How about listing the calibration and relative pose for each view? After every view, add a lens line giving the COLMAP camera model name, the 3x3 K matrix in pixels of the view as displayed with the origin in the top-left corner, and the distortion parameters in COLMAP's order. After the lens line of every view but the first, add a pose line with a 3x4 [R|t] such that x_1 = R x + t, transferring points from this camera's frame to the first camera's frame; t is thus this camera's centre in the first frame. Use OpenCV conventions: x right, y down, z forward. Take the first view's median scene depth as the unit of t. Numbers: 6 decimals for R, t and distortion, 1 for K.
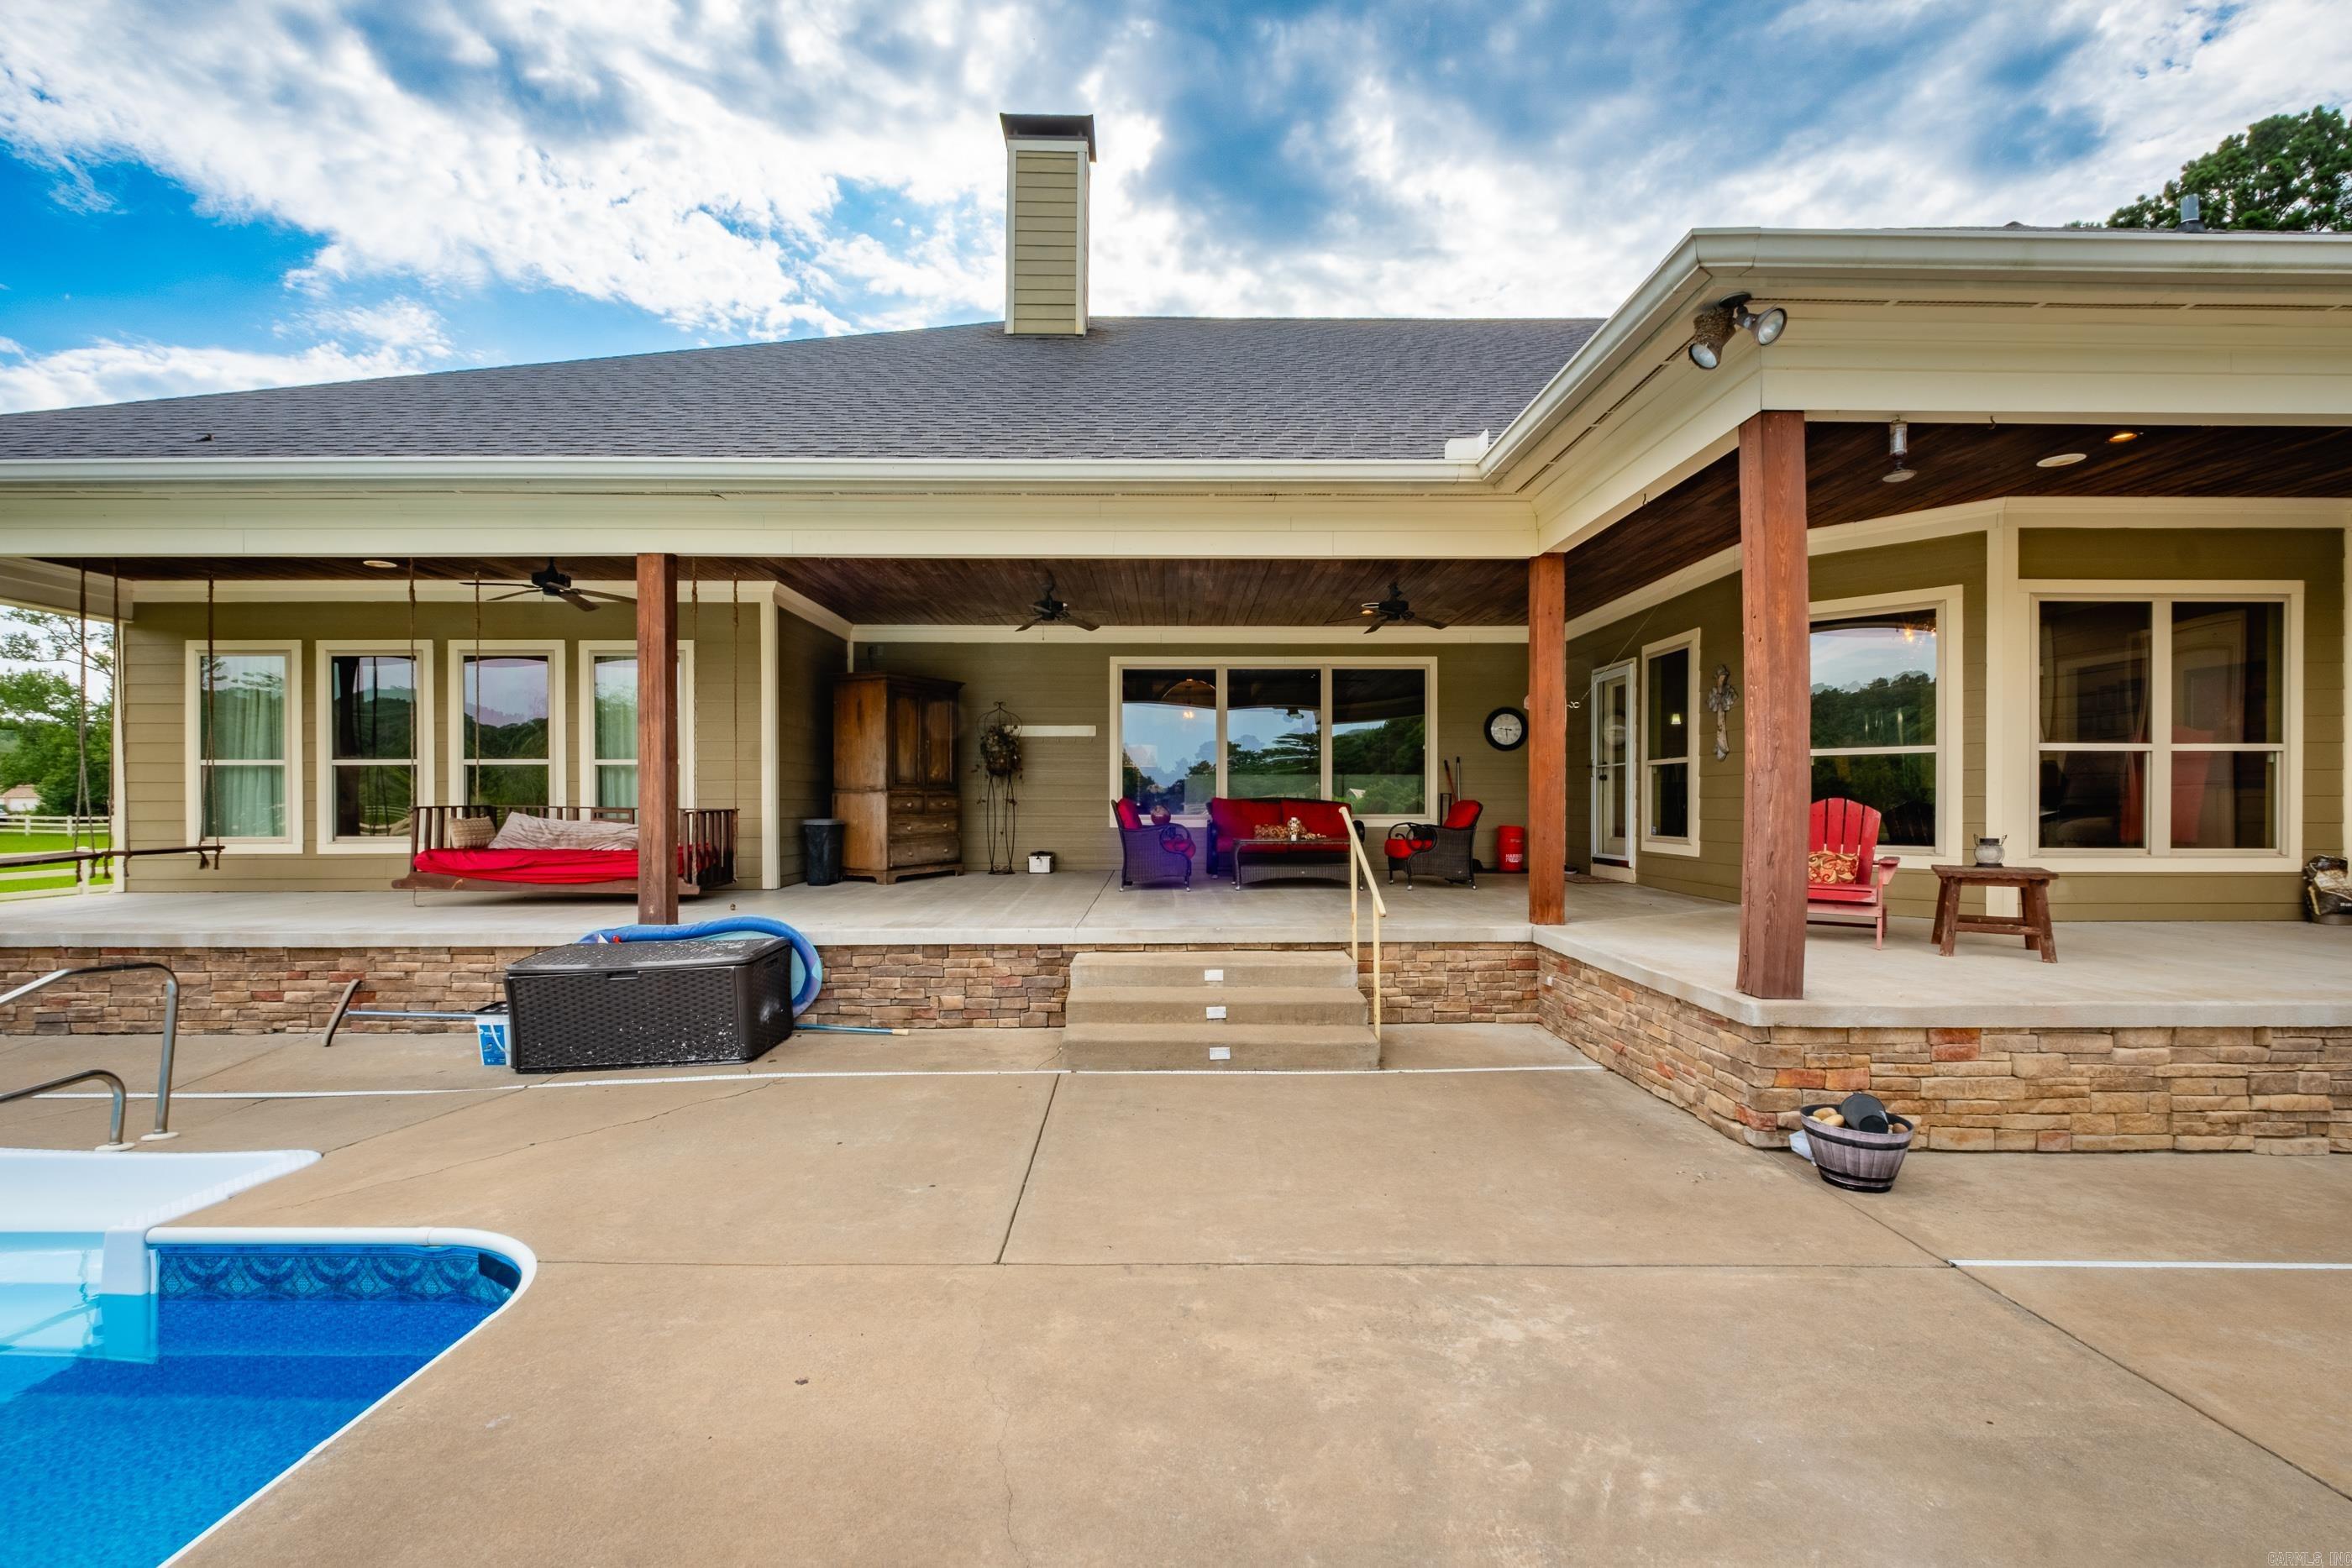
lens RADIAL K [[1052.0, 0, 1168.5], [0, 1052.0, 797.7], [0, 0, 1]] dist [0.003340, 0.000152]
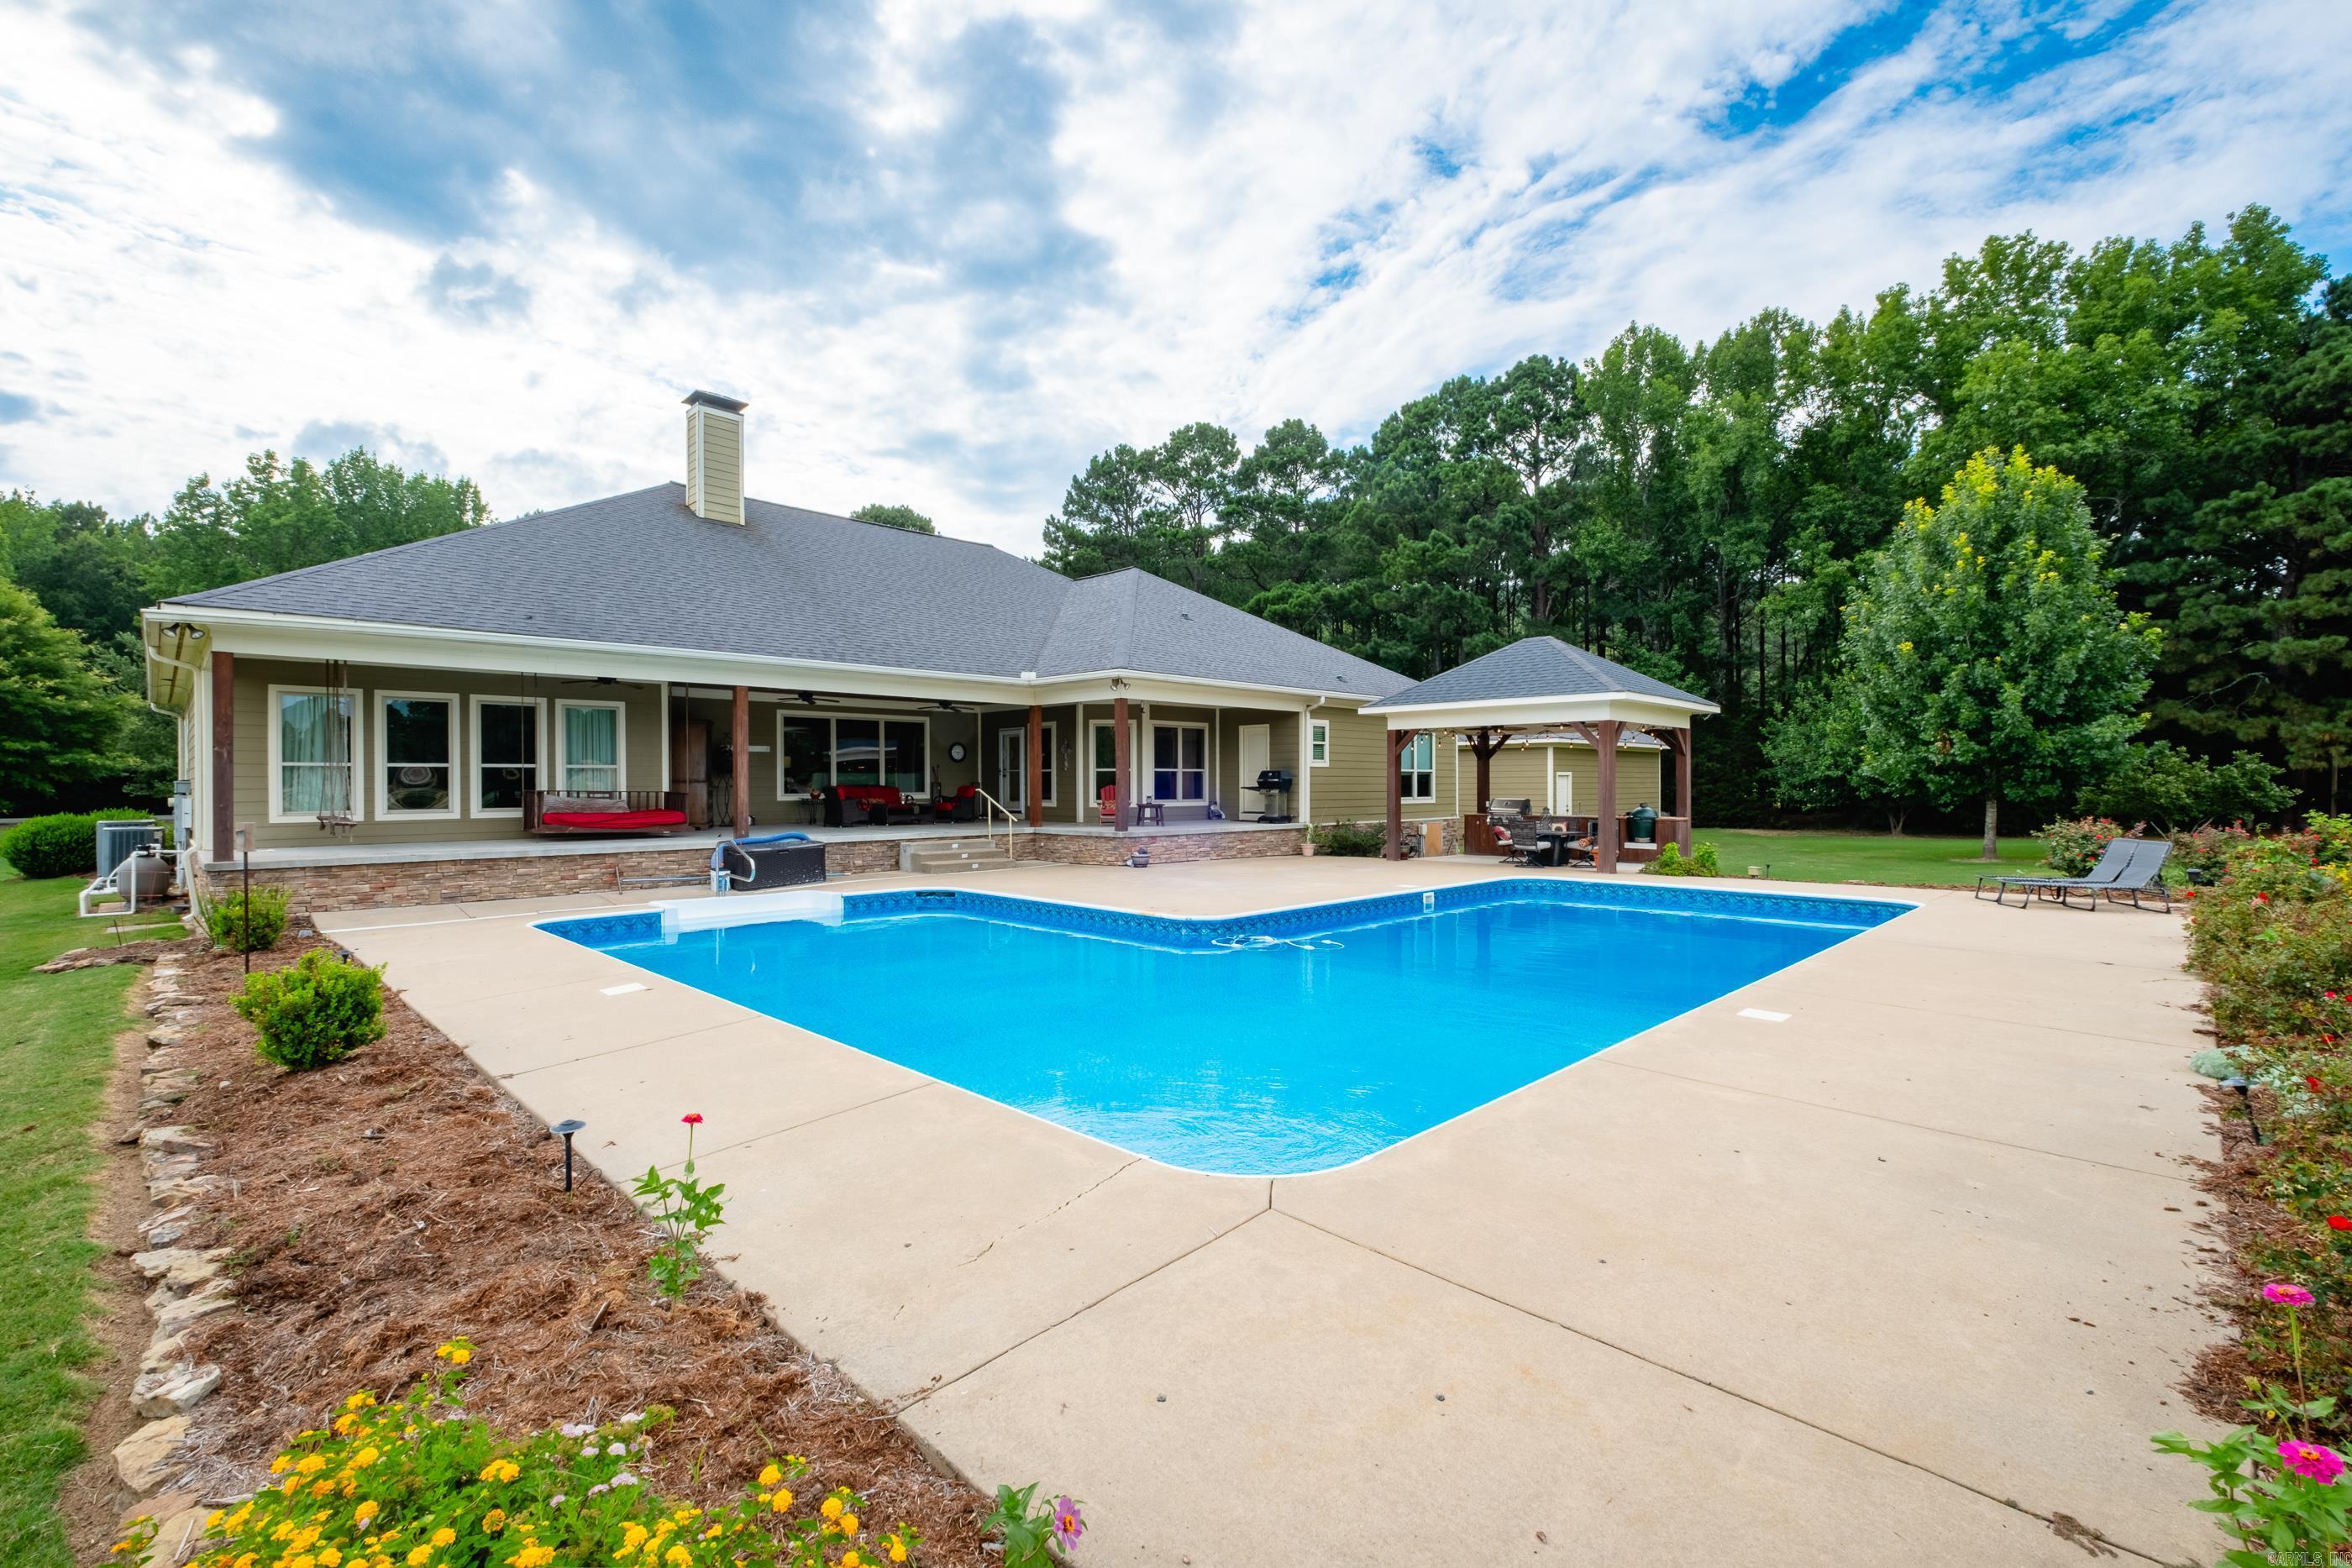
lens RADIAL K [[1080.4, 0, 1176.0], [0, 1080.4, 784.0], [0, 0, 1]] dist [0.129725, 0.000011]
pose [[0.709948, -0.001858, 0.704252, -1.168189], [-0.002057, 0.999987, 0.004712, -0.014247], [-0.704251, -0.004794, 0.709935, -1.124943]]
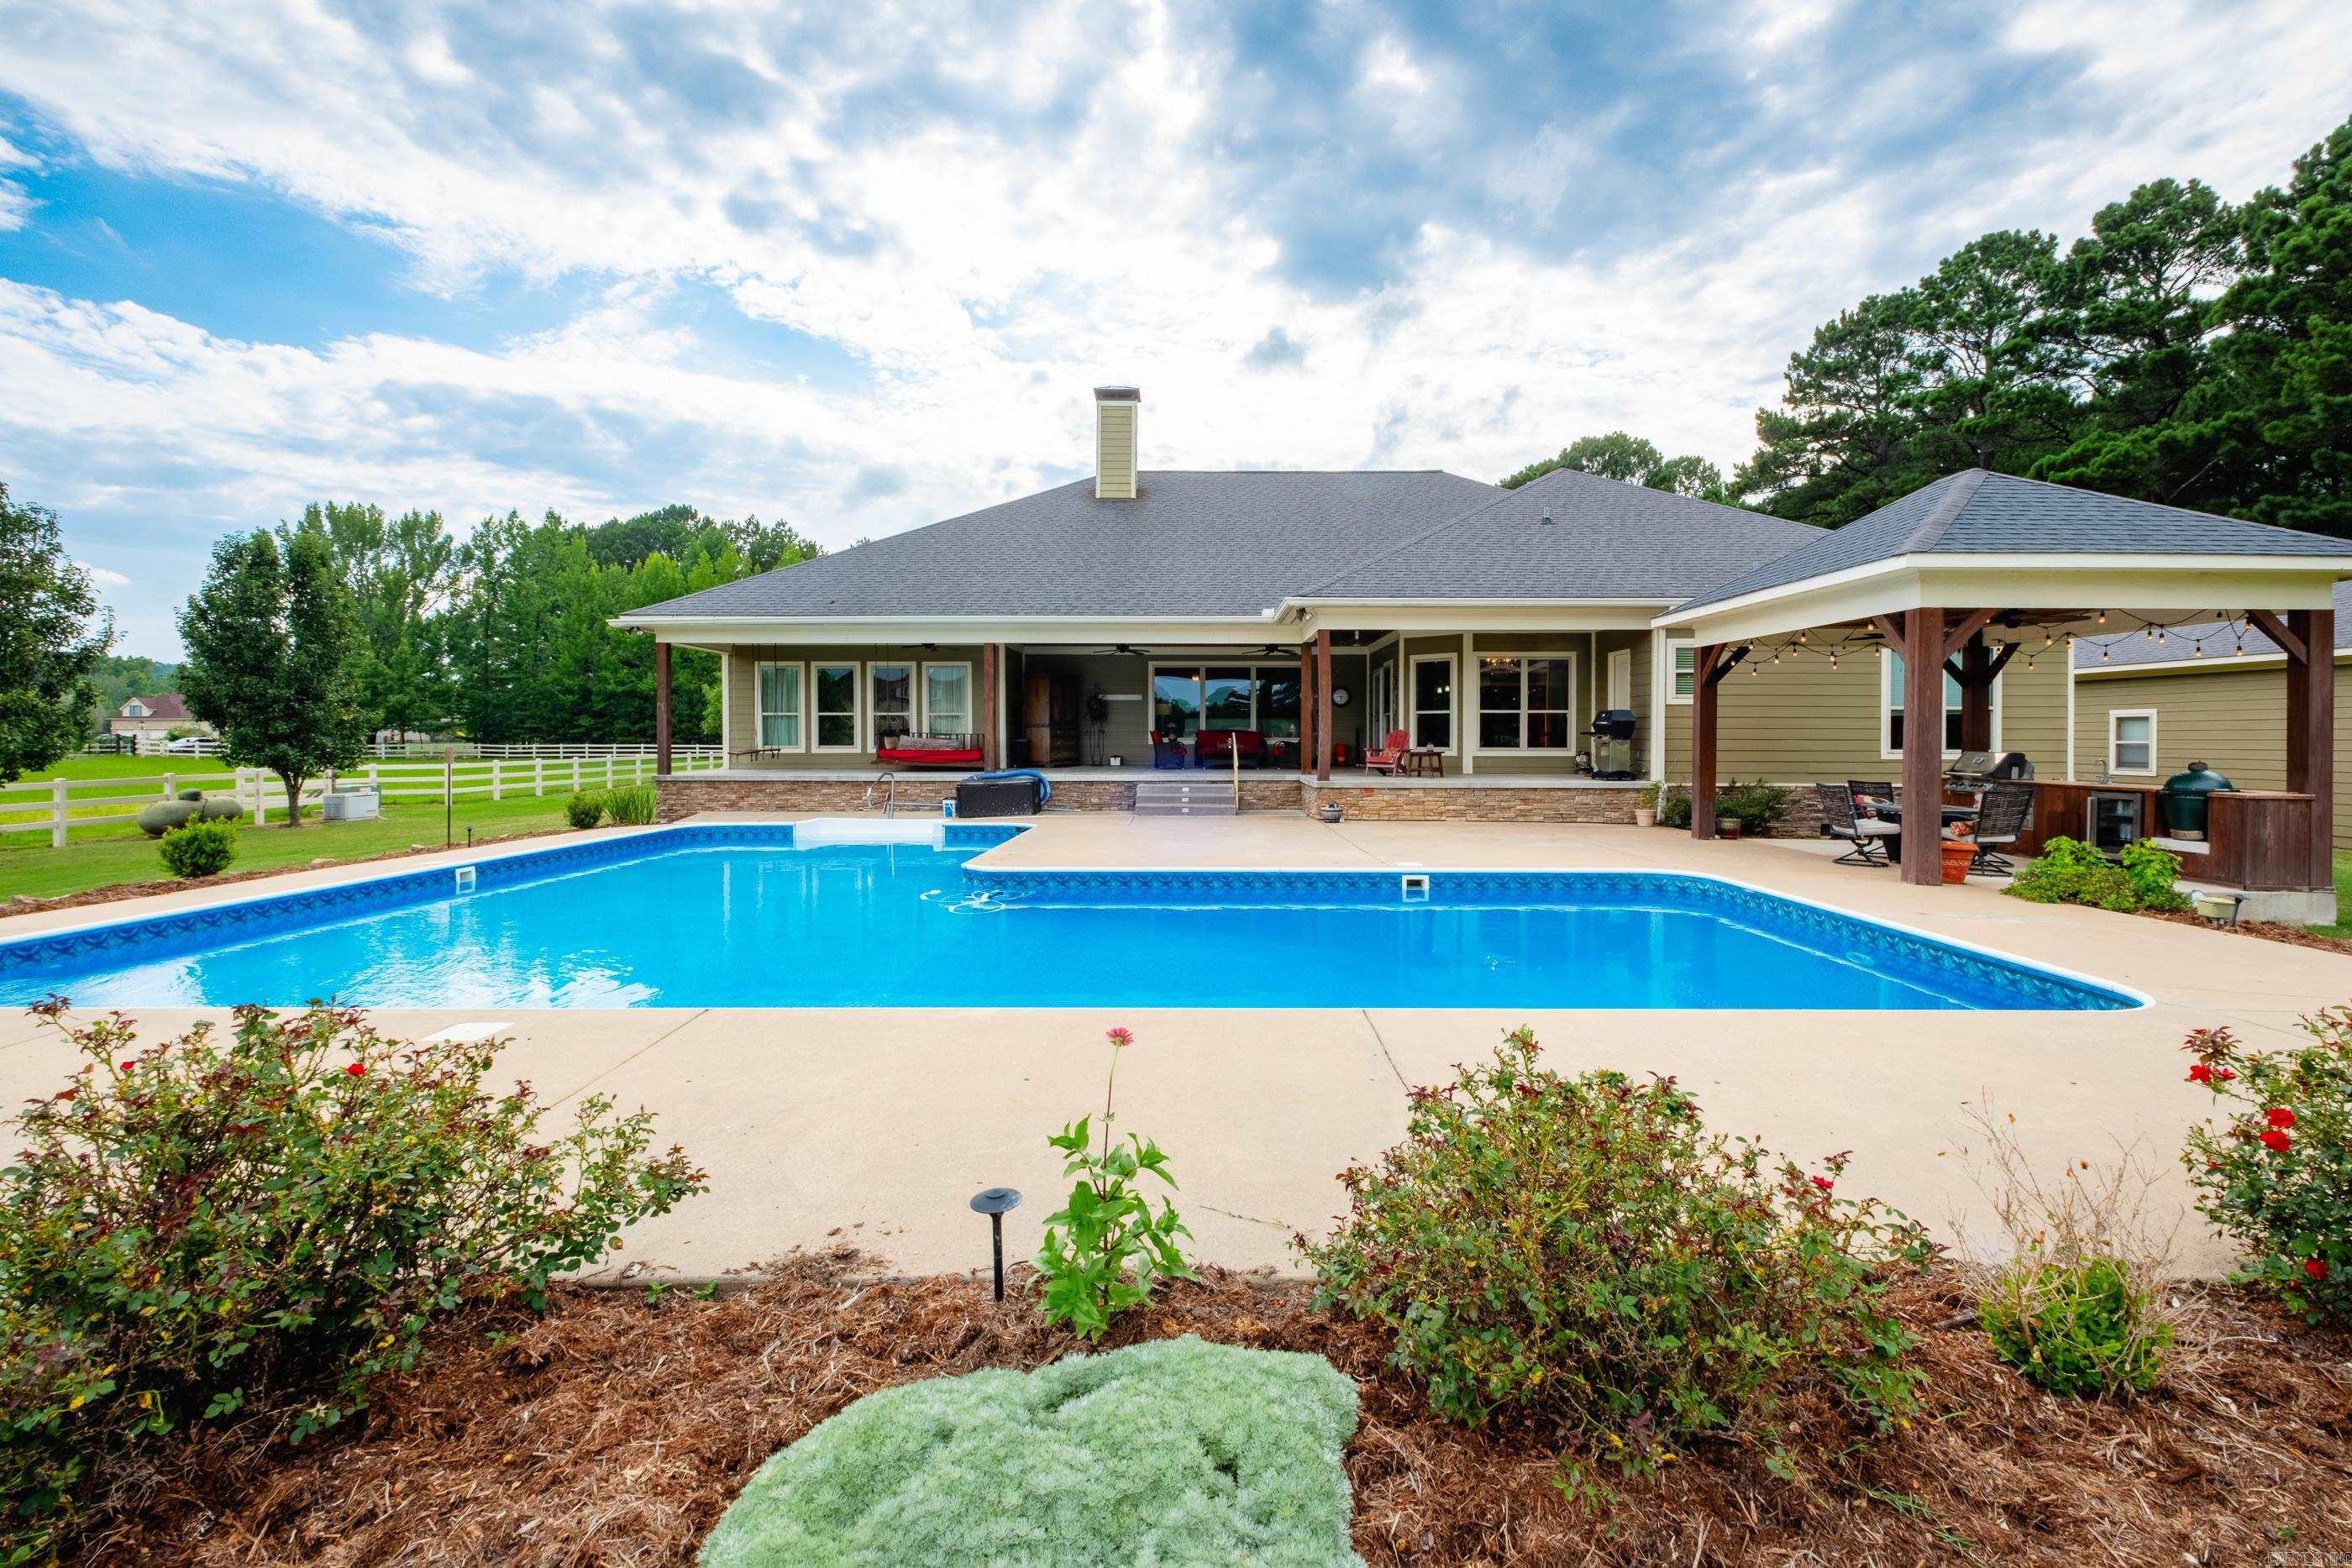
lens RADIAL K [[1052.0, 0, 1168.5], [0, 1052.0, 797.7], [0, 0, 1]] dist [0.003340, 0.000152]
pose [[0.999604, 0.003164, -0.027970, 0.053176], [-0.001424, 0.998074, 0.062024, 0.006069], [0.028113, -0.061960, 0.997683, -1.348778]]
